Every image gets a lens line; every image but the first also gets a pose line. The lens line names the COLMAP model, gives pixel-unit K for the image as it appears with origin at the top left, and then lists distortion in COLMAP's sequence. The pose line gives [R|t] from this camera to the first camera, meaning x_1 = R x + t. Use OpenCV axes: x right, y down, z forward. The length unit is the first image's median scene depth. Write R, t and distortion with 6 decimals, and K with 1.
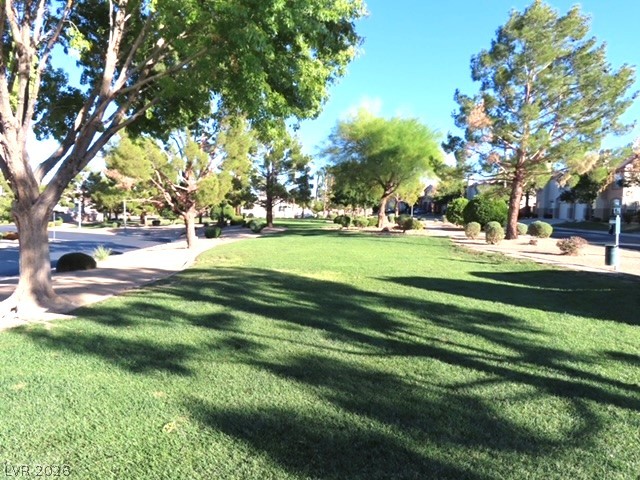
lens RADIAL K [[456.7, 0, 320.0], [0, 456.7, 240.0], [0, 0, 1]] dist [-0.010688, -0.002179]
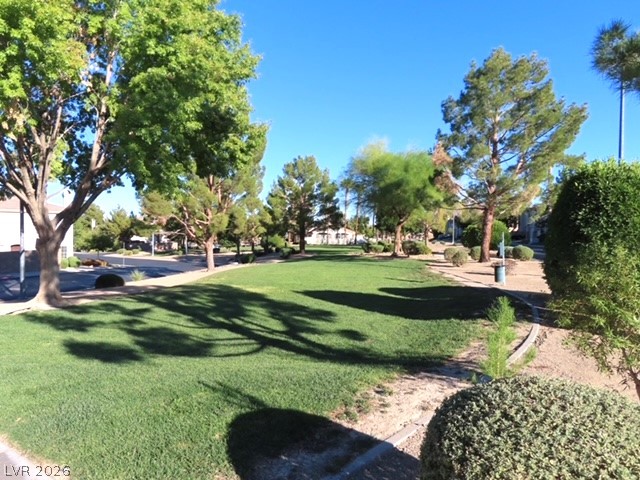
lens RADIAL K [[456.7, 0, 320.0], [0, 456.7, 240.0], [0, 0, 1]] dist [-0.010688, -0.002179]
pose [[0.987344, -0.014366, -0.157943, 0.159249], [0.005370, 0.998346, -0.057237, 0.004052], [0.158504, 0.055665, 0.985788, -0.120149]]
